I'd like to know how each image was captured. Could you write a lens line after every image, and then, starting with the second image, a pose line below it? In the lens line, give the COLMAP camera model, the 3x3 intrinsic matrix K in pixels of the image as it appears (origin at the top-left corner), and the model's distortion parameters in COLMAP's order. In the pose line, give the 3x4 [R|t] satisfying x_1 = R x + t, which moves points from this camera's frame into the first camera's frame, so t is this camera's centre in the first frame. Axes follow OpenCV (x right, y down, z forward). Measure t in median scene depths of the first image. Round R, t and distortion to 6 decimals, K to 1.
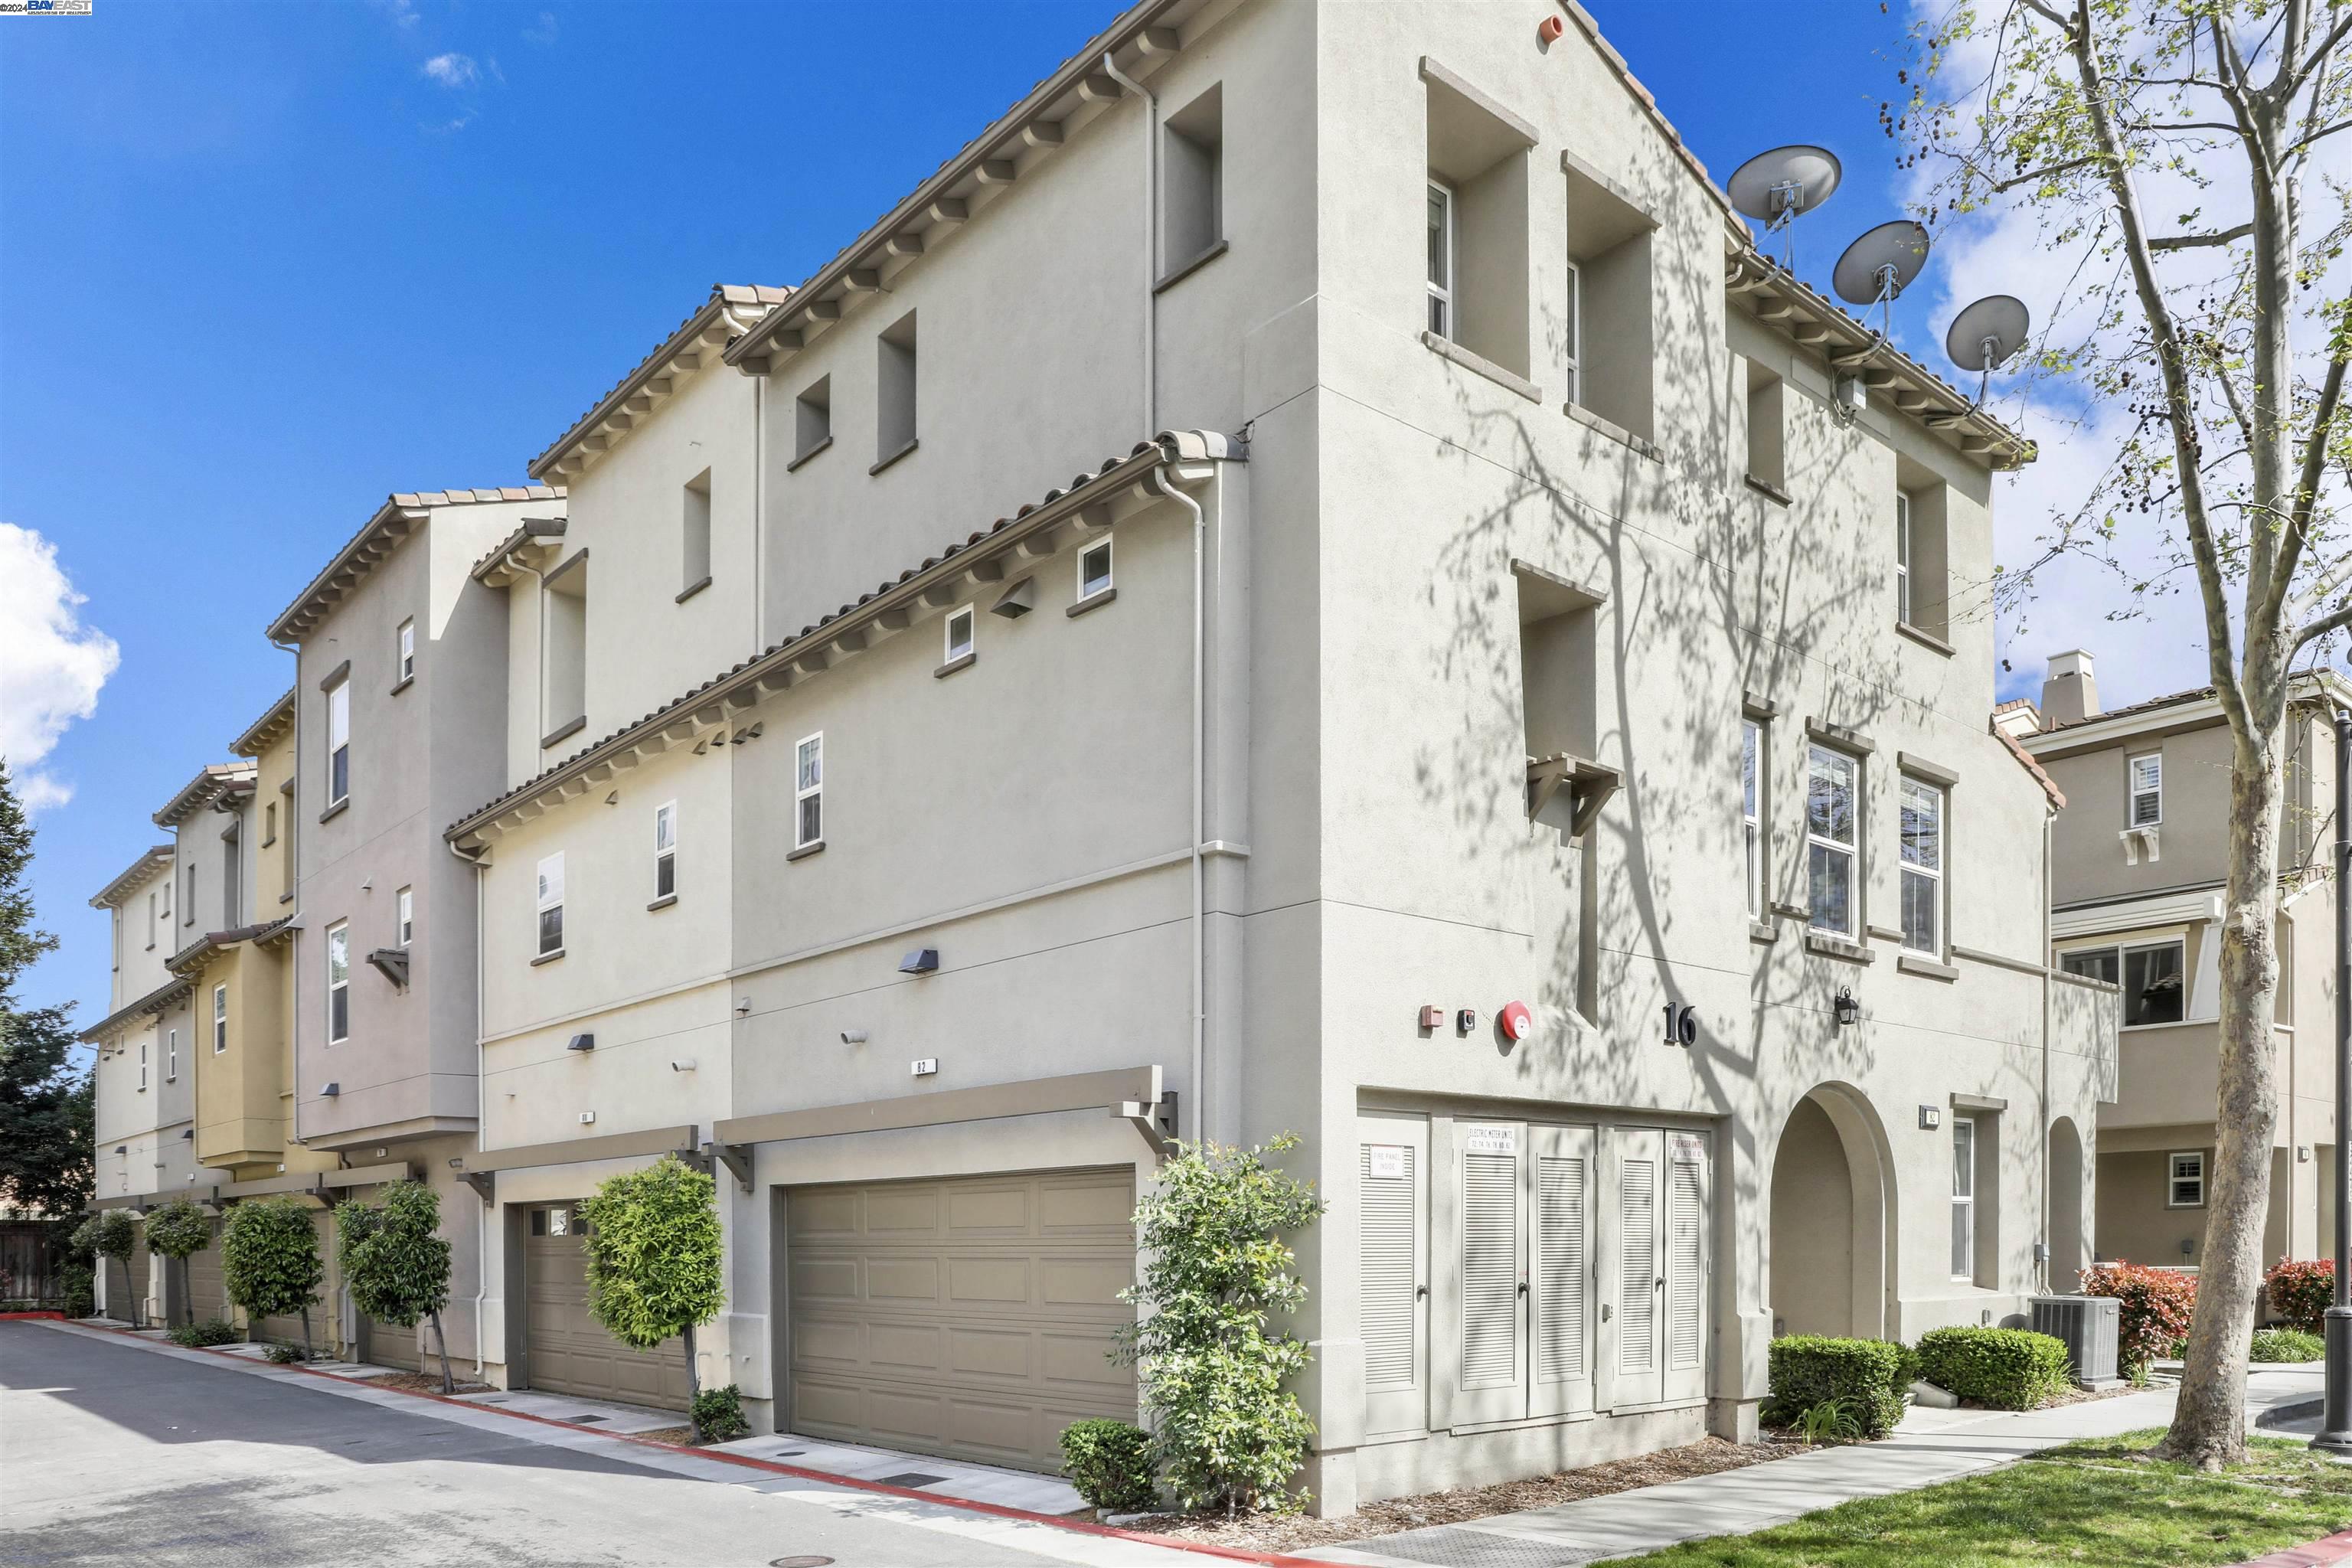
lens RADIAL K [[4857.9, 0, 1176.0], [0, 4857.9, 784.0], [0, 0, 1]] dist [-0.433500, 2.753124]
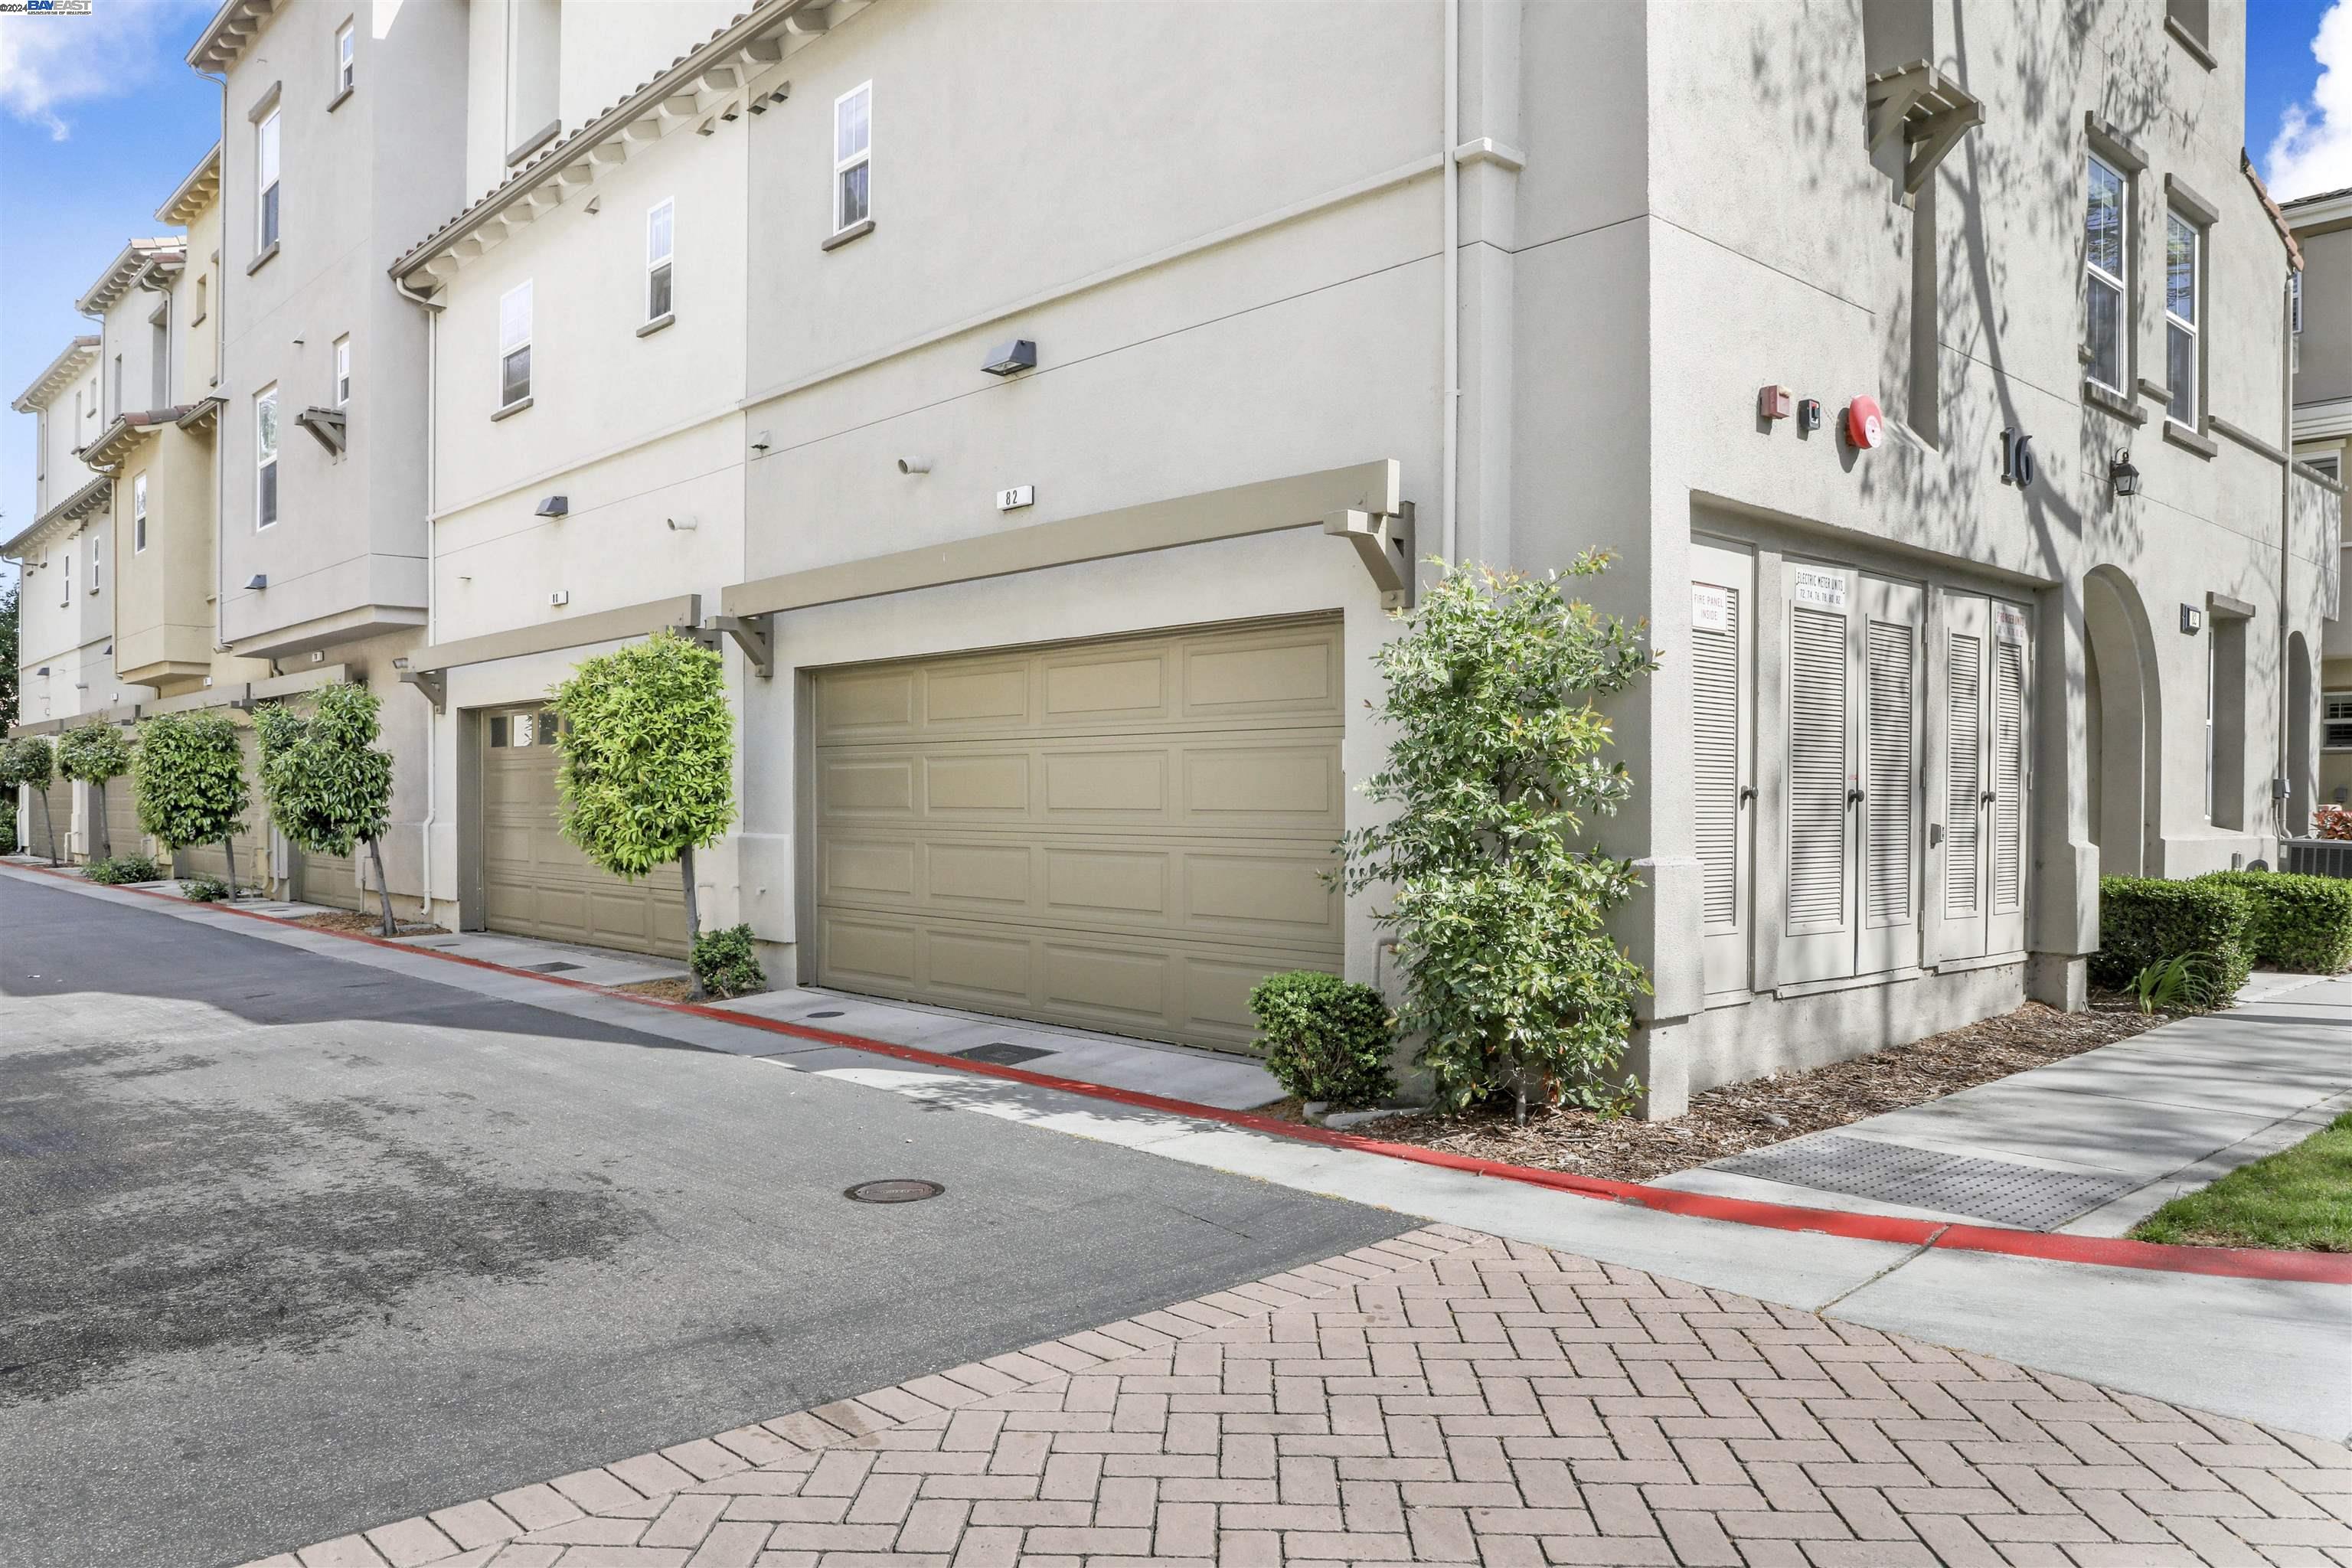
lens RADIAL K [[3912.1, 0, 1176.0], [0, 3912.1, 784.0], [0, 0, 1]] dist [-0.272671, 1.269797]
pose [[0.999217, 0.010864, 0.038047, -0.047031], [-0.013993, 0.996453, 0.082974, 0.049435], [-0.037011, -0.083441, 0.995825, 0.375317]]
